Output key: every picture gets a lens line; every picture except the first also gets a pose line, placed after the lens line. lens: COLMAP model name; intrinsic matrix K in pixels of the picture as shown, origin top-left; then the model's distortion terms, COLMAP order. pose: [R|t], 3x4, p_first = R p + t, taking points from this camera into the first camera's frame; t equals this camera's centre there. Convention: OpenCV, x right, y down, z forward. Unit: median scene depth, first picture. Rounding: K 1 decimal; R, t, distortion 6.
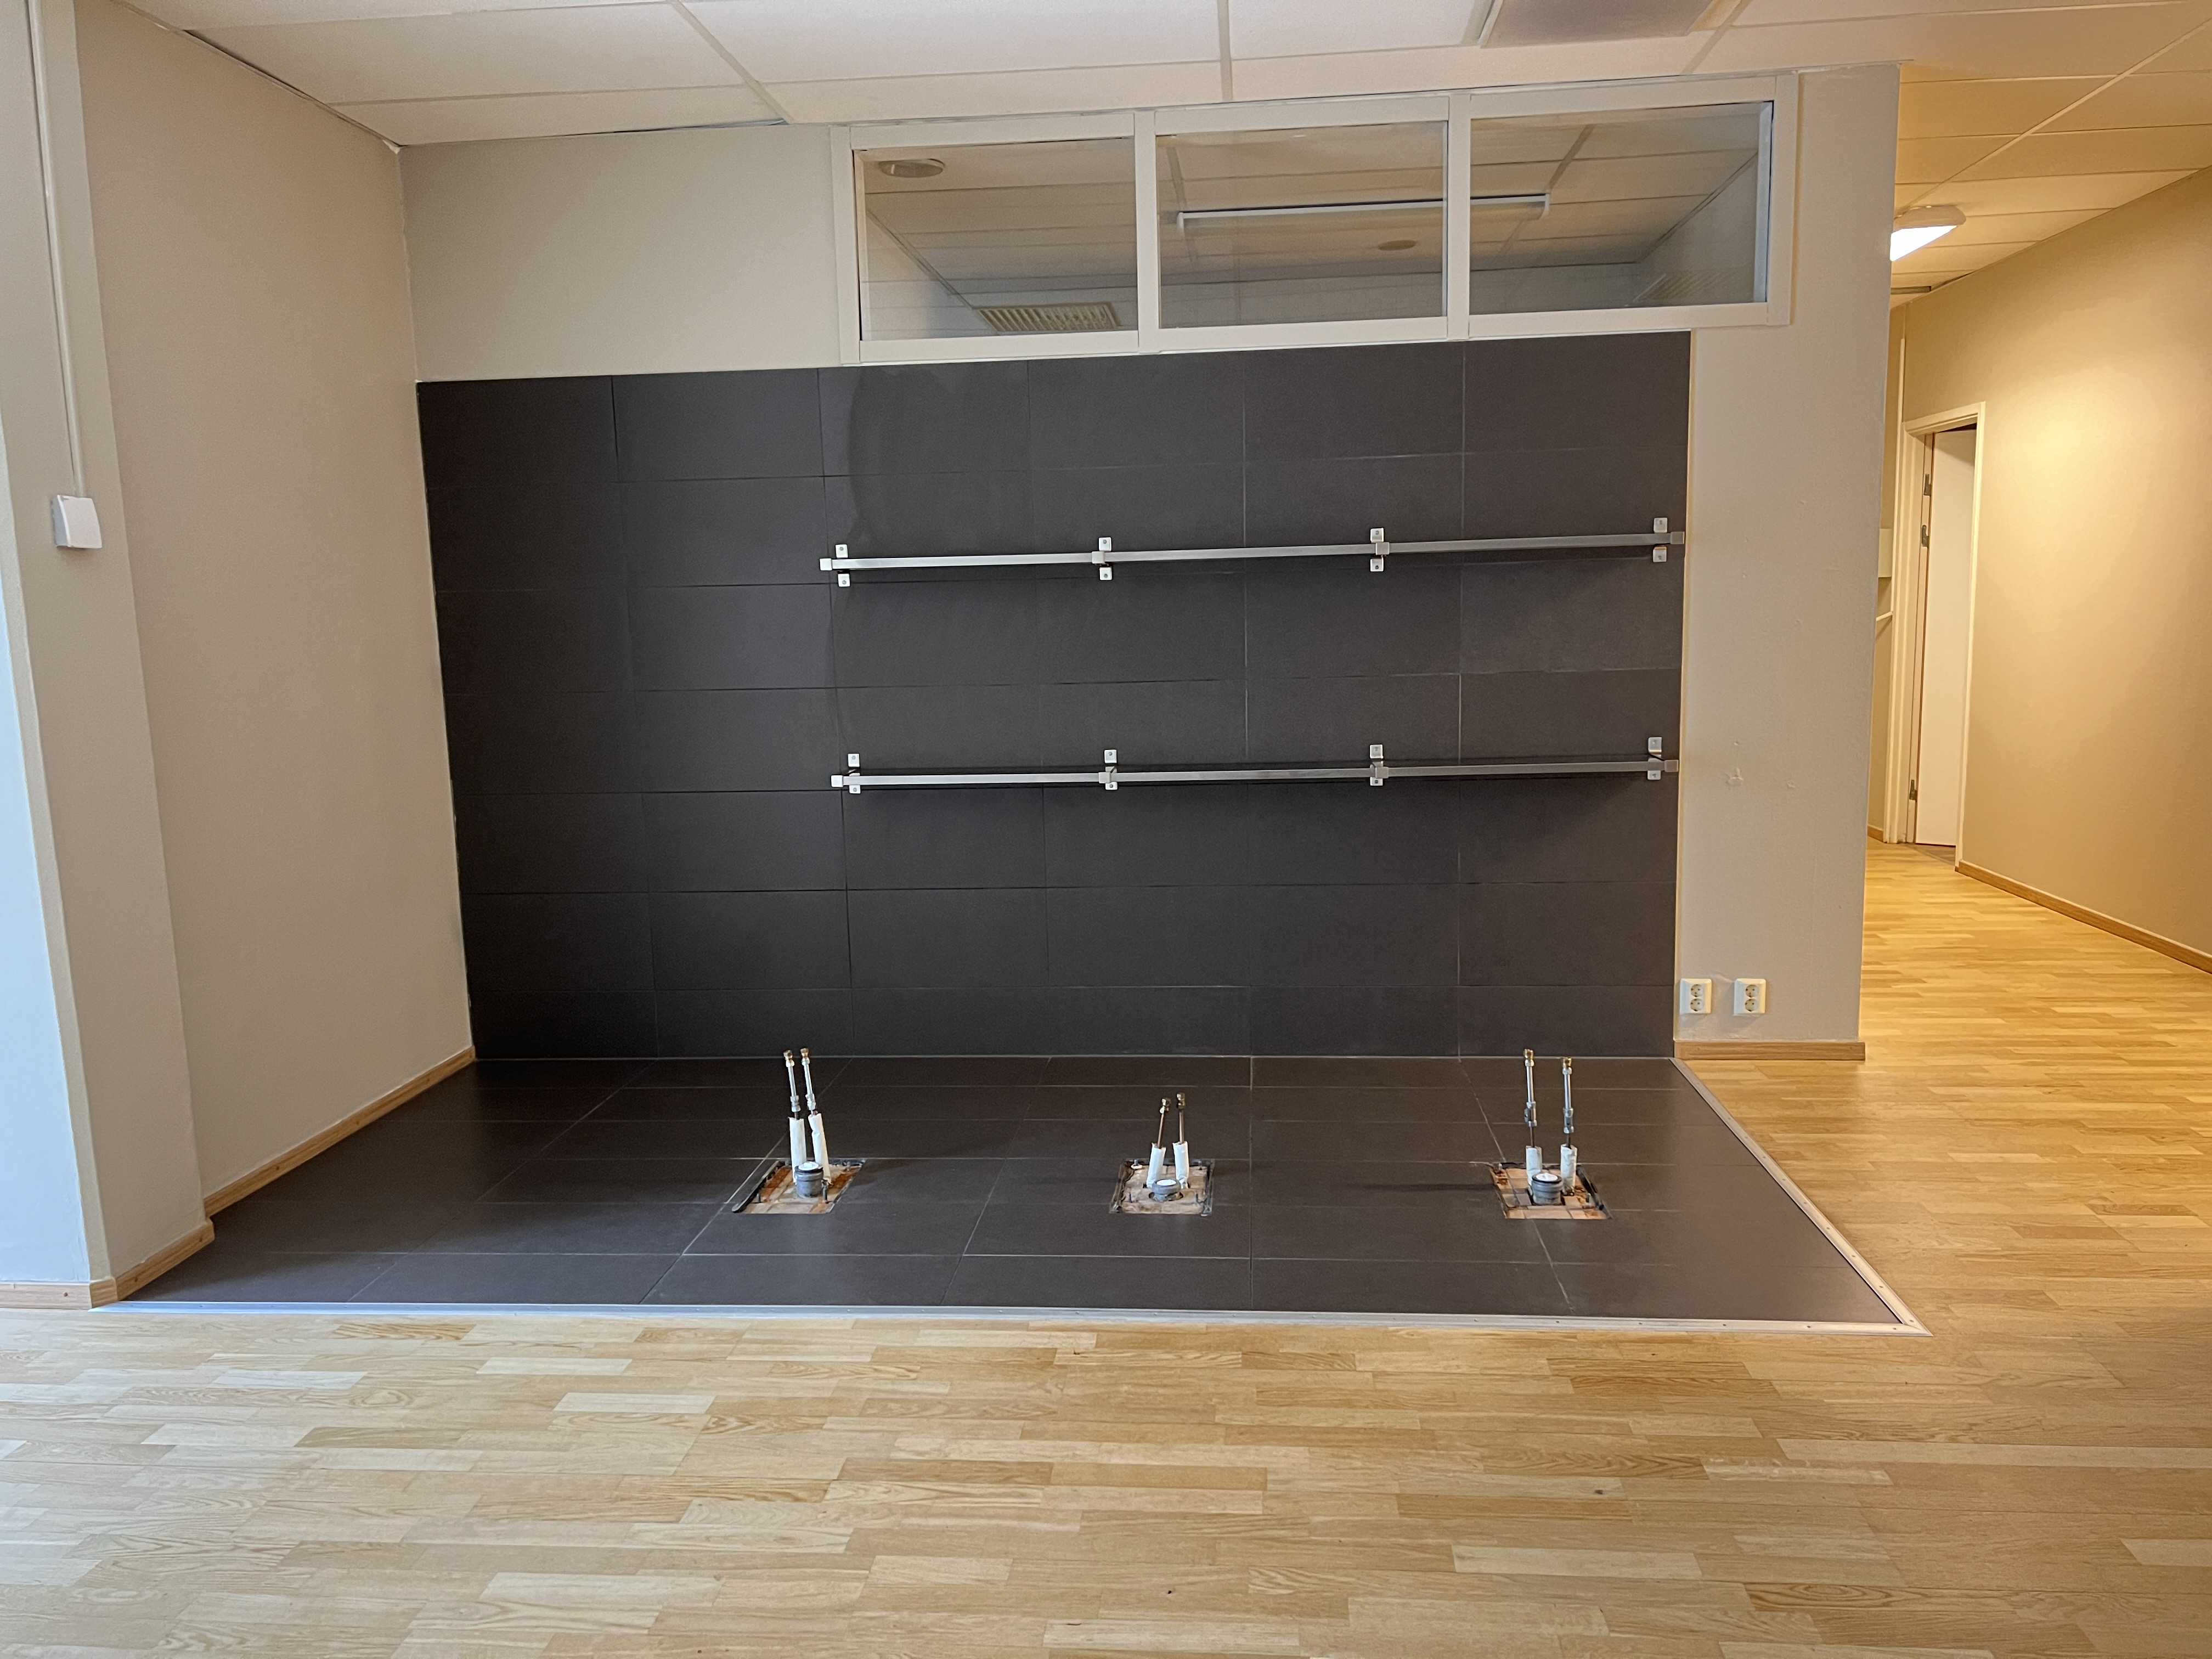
lens RADIAL K [[1656.6, 0, 1107.9], [0, 1656.6, 844.4], [0, 0, 1]] dist [0.062107, -0.075248]
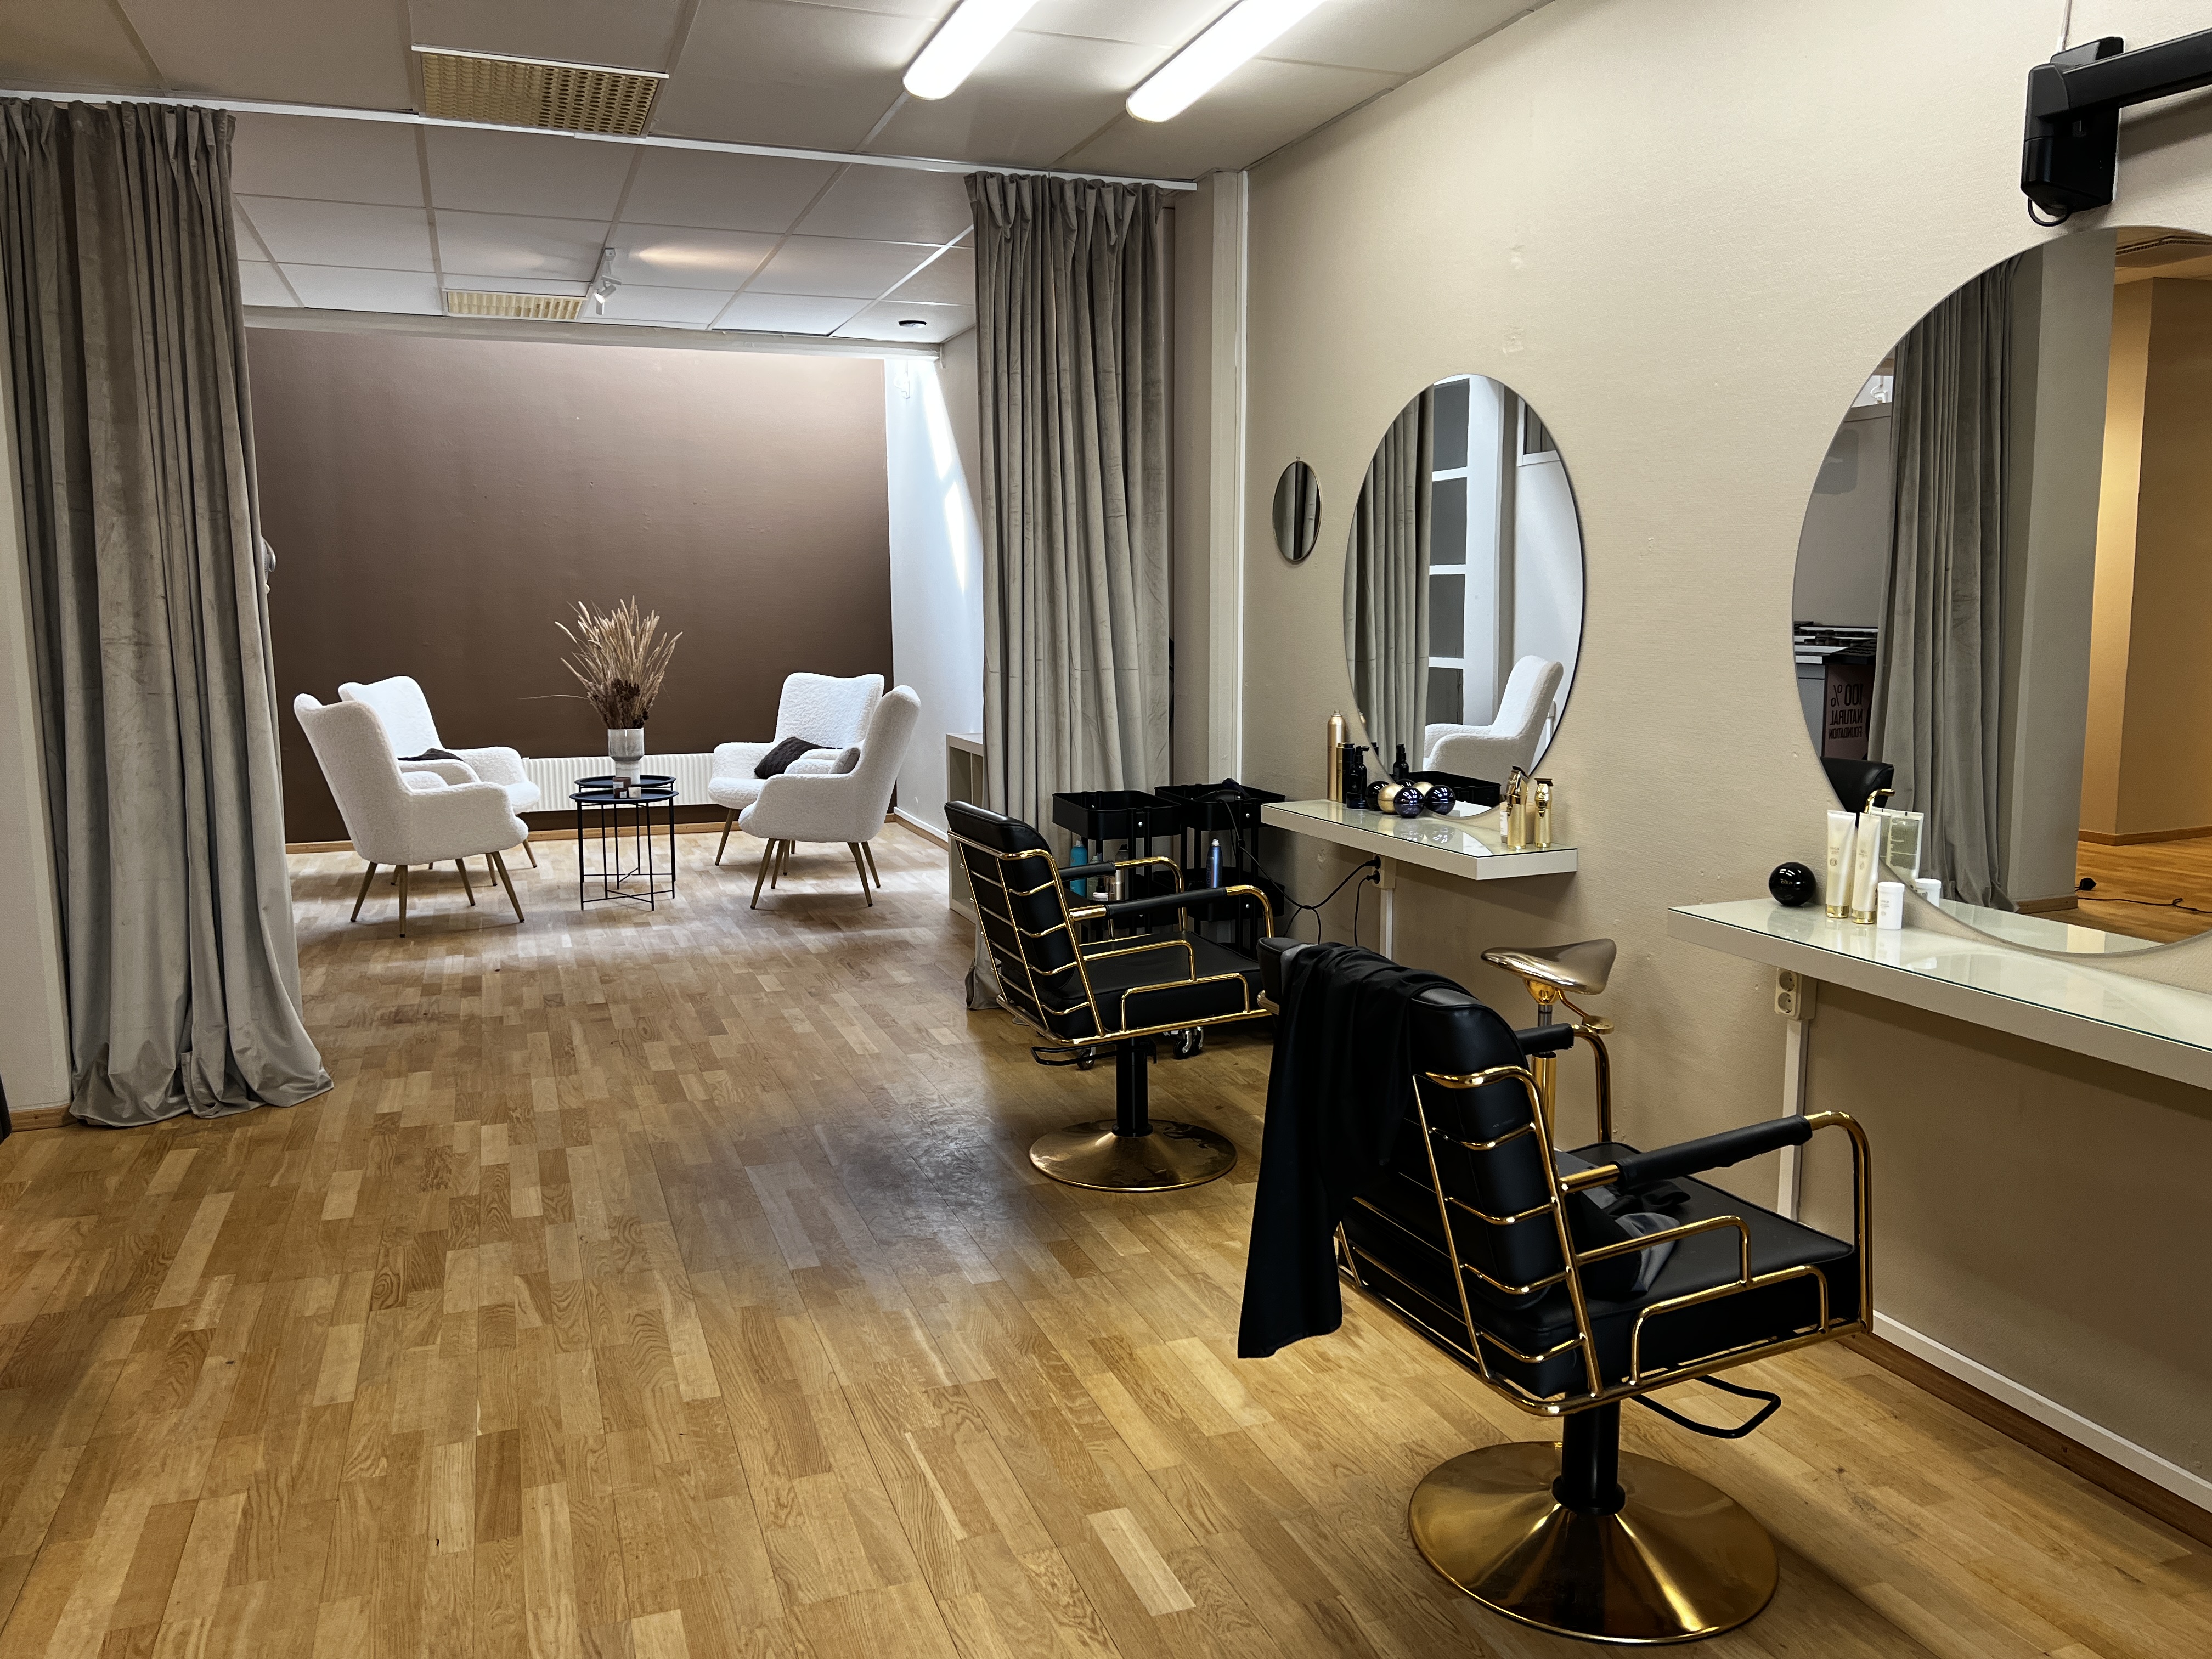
lens RADIAL K [[1656.6, 0, 1107.9], [0, 1656.6, 844.4], [0, 0, 1]] dist [0.062107, -0.075248]
pose [[-0.438452, -0.105313, 0.892563, -0.771216], [0.147755, 0.971152, 0.187167, -0.082746], [-0.886526, 0.213945, -0.410243, 0.641111]]
